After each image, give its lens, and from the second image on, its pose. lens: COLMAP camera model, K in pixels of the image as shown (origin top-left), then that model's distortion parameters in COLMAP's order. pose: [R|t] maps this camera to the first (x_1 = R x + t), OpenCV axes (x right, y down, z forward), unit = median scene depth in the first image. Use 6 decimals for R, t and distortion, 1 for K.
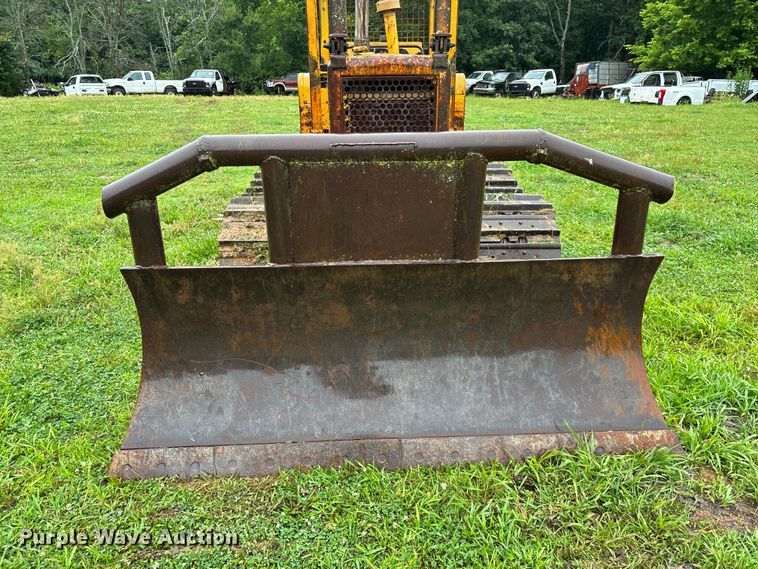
lens RADIAL K [[560.2, 0, 376.8], [0, 560.2, 279.7], [0, 0, 1]] dist [0.065557, -0.070580]
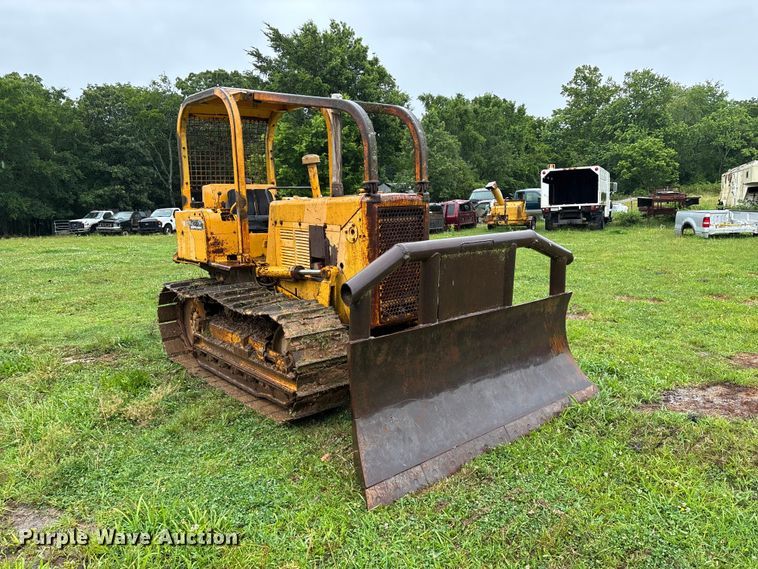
lens RADIAL K [[560.2, 0, 376.8], [0, 560.2, 279.7], [0, 0, 1]] dist [0.065557, -0.070580]
pose [[0.786525, -0.097443, 0.609822, -0.631973], [0.233604, 0.961044, -0.147729, 0.024562], [-0.571671, 0.258650, 0.778648, -0.060301]]
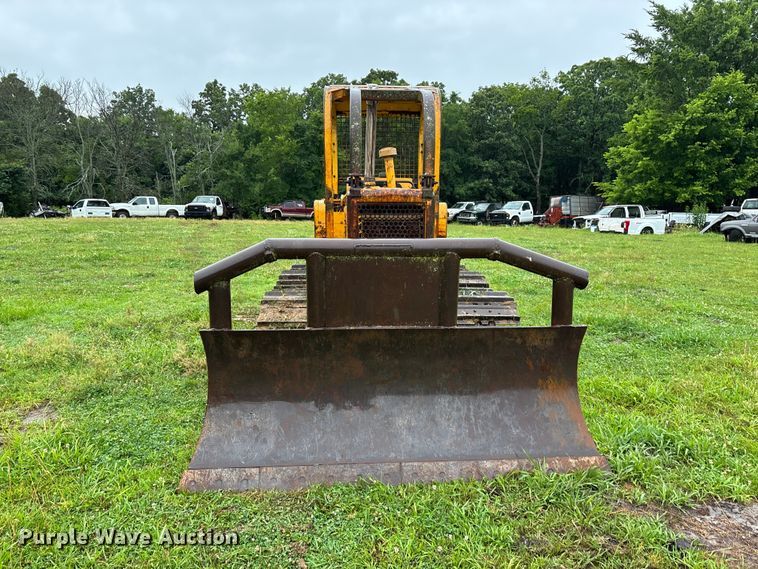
lens RADIAL K [[560.4, 0, 382.3], [0, 560.4, 283.5], [0, 0, 1]] dist [0.062884, -0.066115]
pose [[0.999470, 0.012471, 0.030081, -0.025958], [-0.006044, 0.978751, -0.204963, 0.078916], [-0.031998, 0.204673, 0.978307, -0.209770]]
